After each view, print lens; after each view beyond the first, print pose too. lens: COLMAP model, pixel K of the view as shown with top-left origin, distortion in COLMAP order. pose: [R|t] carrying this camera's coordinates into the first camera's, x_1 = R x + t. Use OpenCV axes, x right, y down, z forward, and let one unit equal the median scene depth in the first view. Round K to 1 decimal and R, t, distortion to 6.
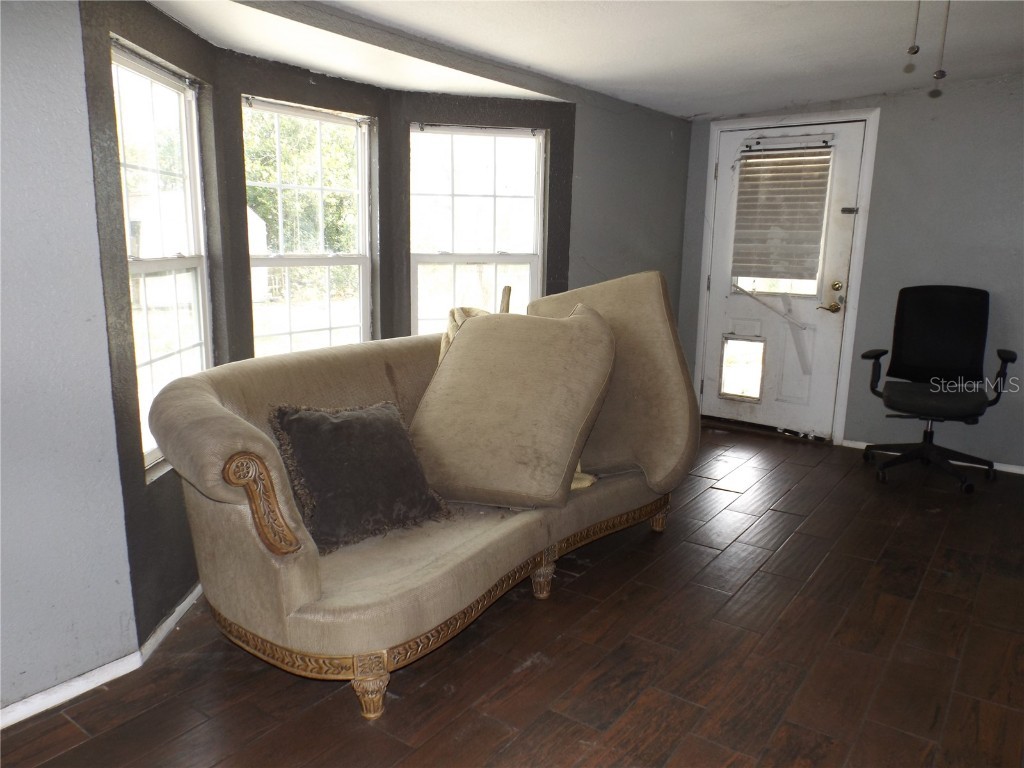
lens RADIAL K [[741.7, 0, 507.1], [0, 741.7, 386.1], [0, 0, 1]] dist [0.014647, -0.018538]
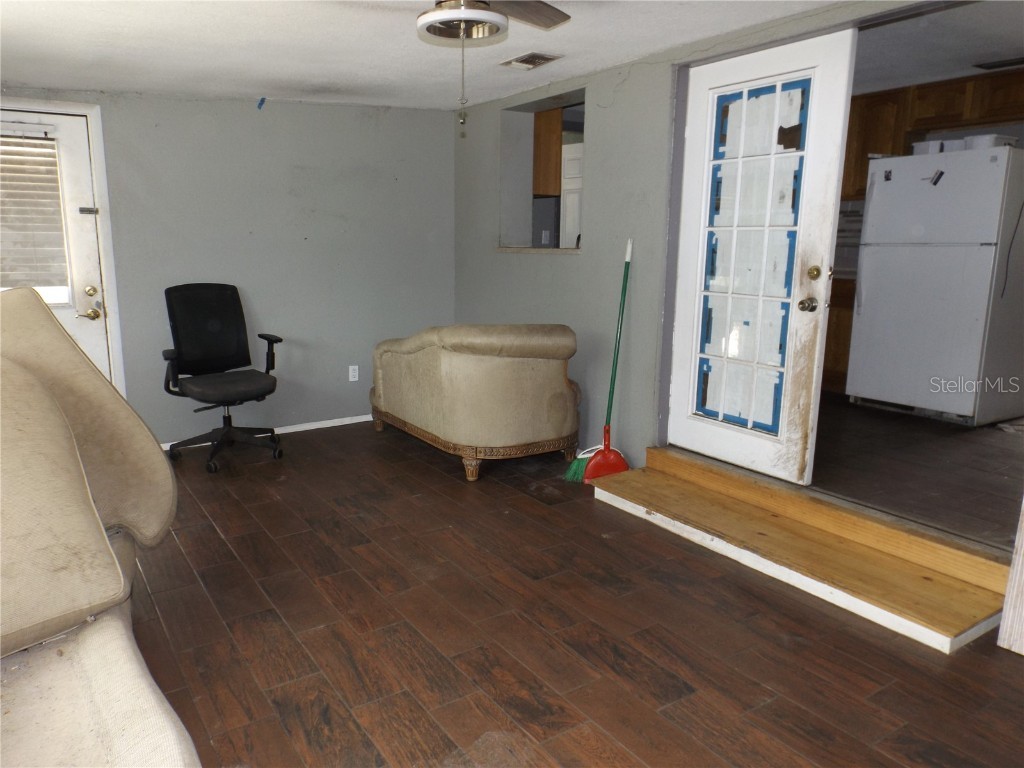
lens RADIAL K [[741.7, 0, 506.2], [0, 741.7, 383.1], [0, 0, 1]] dist [0.014647, -0.018538]
pose [[0.346855, -0.188691, 0.918742, -0.263080], [0.185504, 0.974005, 0.130008, -0.047954], [-0.919391, 0.125336, 0.372841, 0.190757]]
